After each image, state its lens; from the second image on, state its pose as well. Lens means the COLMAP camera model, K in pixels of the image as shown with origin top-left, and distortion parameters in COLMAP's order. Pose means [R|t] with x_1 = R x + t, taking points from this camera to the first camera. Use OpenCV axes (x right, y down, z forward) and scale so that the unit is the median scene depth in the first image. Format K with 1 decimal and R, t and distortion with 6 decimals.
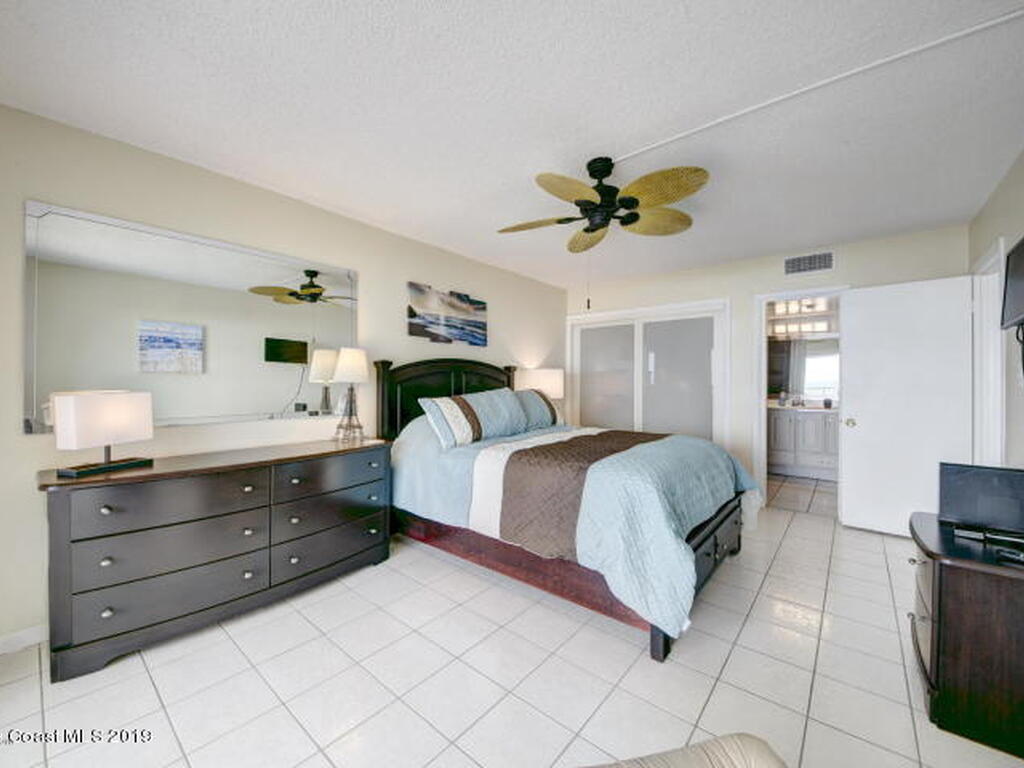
lens RADIAL K [[399.6, 0, 510.4], [0, 399.6, 383.7], [0, 0, 1]] dist [0.006347, -0.007234]
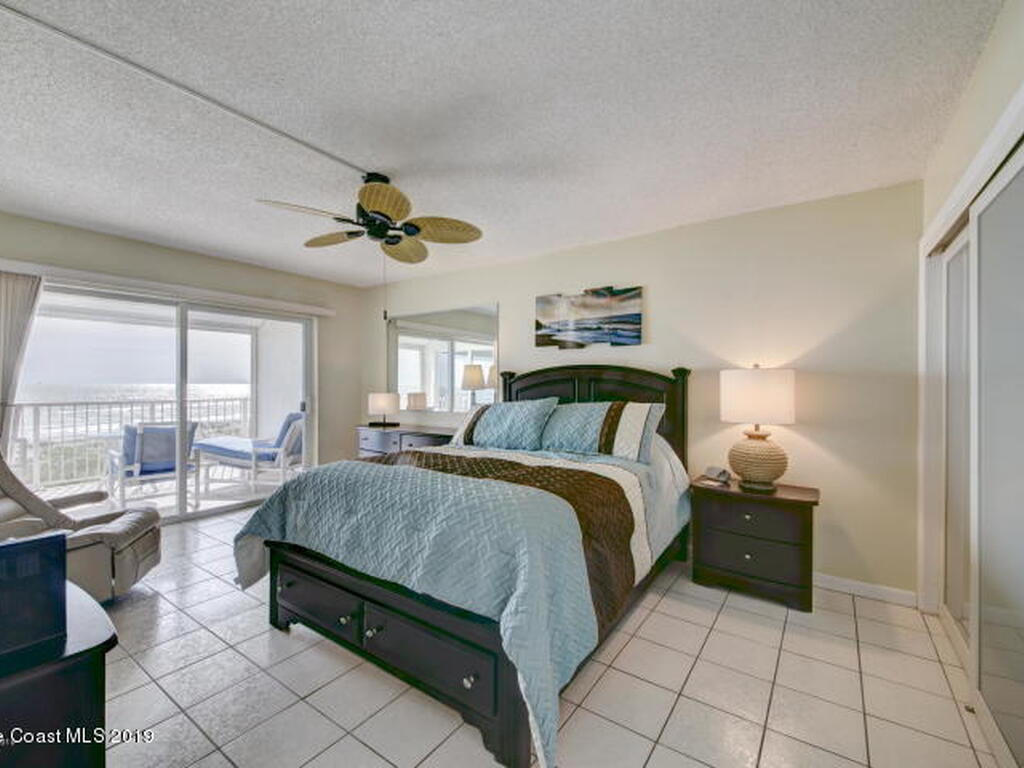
lens RADIAL K [[438.9, 0, 507.8], [0, 438.9, 387.6], [0, 0, 1]] dist [0.000451, -0.005203]
pose [[0.076472, 0.001814, -0.997070, 0.848602], [-0.006885, 0.999975, 0.001291, -0.011317], [0.997048, 0.006766, 0.076483, 0.770135]]
